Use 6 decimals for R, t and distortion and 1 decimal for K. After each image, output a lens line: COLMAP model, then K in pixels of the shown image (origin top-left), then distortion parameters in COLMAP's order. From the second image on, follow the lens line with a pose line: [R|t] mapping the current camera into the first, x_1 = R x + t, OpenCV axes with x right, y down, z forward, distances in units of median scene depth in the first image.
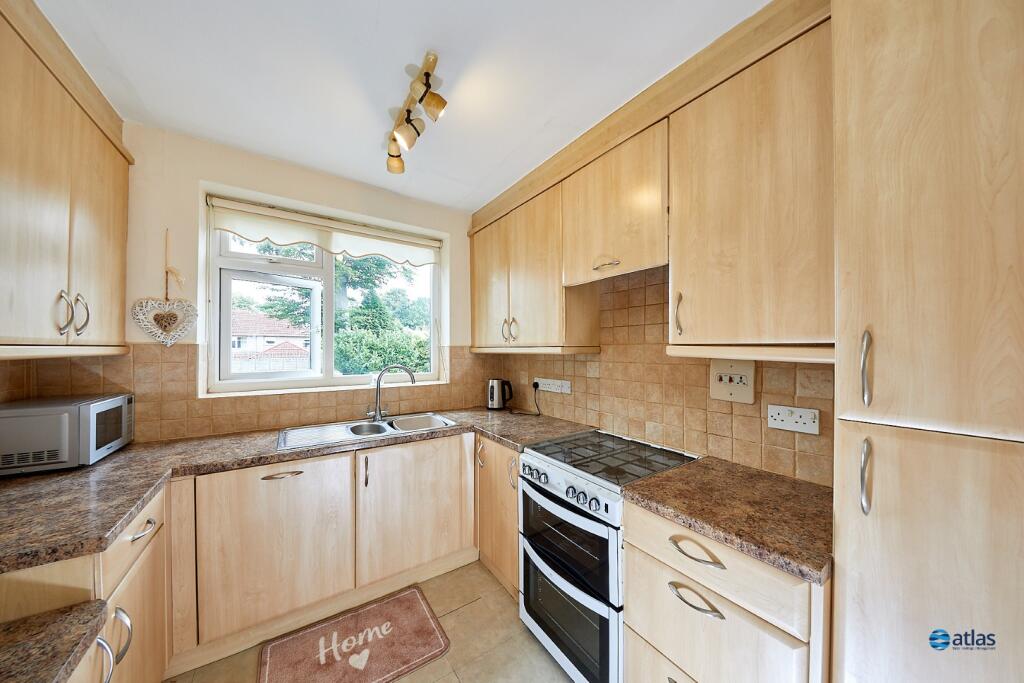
lens RADIAL K [[327.0, 0, 512.4], [0, 327.0, 349.3], [0, 0, 1]] dist [-0.000568, -0.000100]
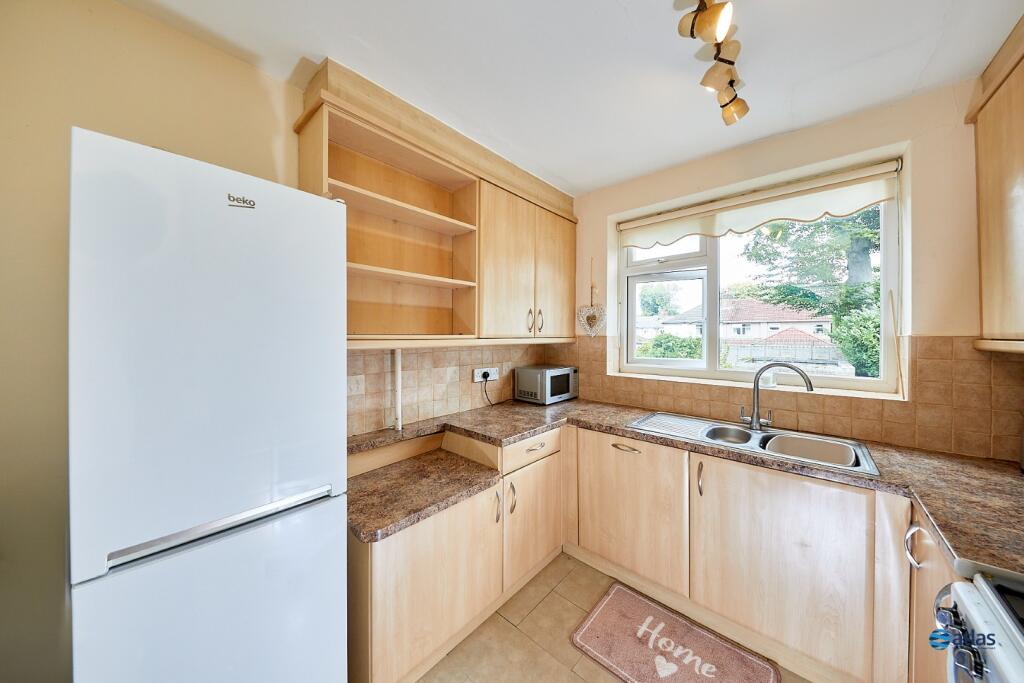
lens RADIAL K [[330.1, 0, 512.4], [0, 330.1, 336.2], [0, 0, 1]] dist [-0.000649, -0.000147]
pose [[0.246625, 0.002786, -0.969107, 0.300023], [-0.000689, 0.999996, 0.002699, -0.017259], [0.969111, 0.000002, 0.246626, 0.278296]]
